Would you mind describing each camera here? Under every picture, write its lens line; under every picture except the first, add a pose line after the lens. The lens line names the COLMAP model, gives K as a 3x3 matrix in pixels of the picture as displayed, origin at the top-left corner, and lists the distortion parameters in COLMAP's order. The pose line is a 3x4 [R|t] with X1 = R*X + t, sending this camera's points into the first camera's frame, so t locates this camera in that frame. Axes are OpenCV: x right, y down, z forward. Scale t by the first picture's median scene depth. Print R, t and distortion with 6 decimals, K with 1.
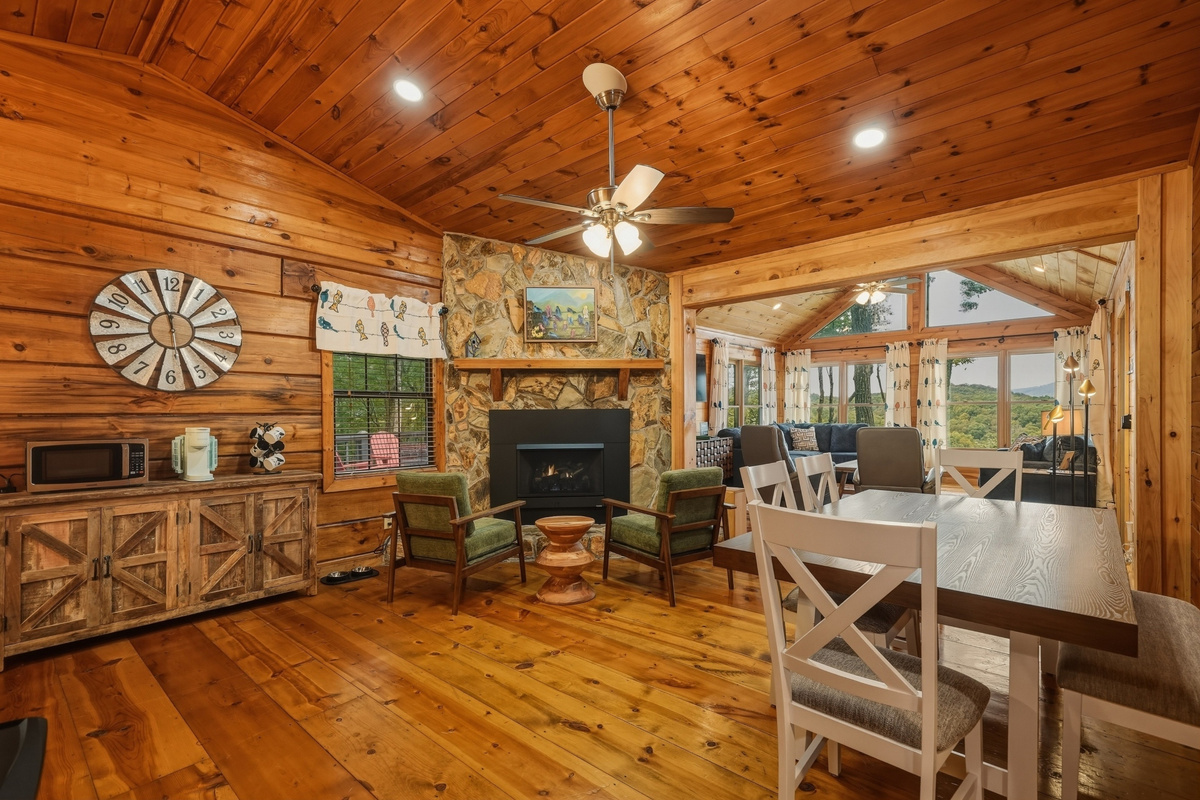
lens RADIAL K [[539.9, 0, 600.6], [0, 539.9, 417.2], [0, 0, 1]] dist [0.001035, -0.000010]
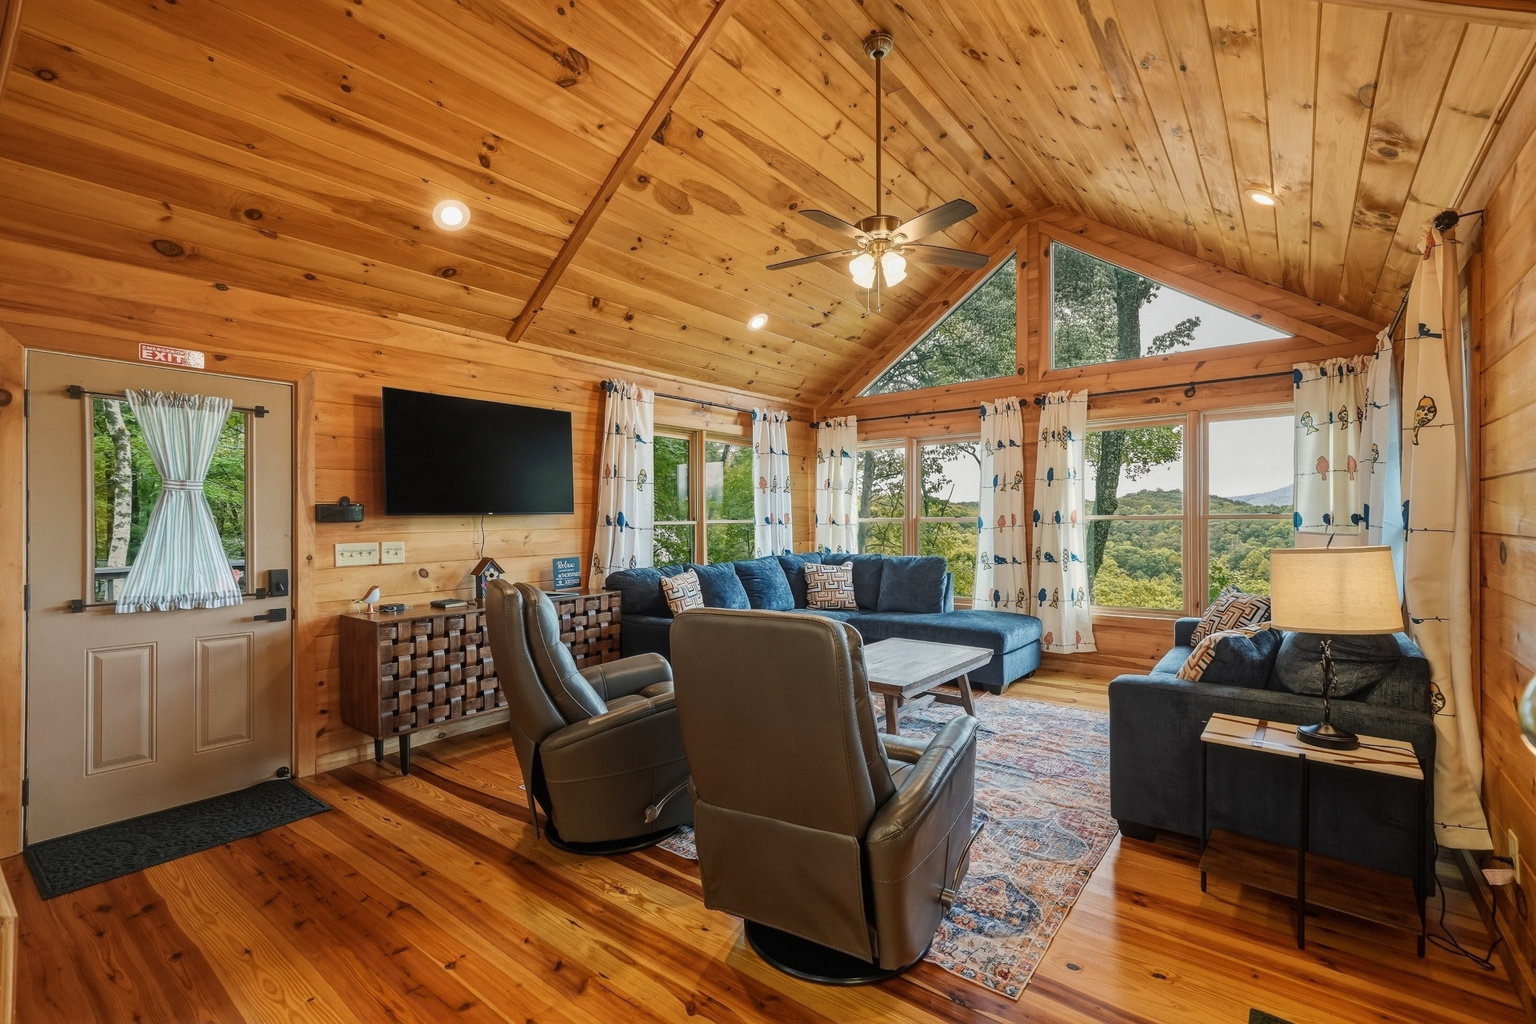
lens RADIAL K [[678.9, 0, 769.4], [0, 678.9, 521.4], [0, 0, 1]] dist [0.003043, 0.000179]
pose [[0.998556, 0.003581, 0.053604, 0.323289], [-0.002940, 0.999923, -0.012015, -0.014984], [-0.053643, 0.011840, 0.998490, 0.398889]]
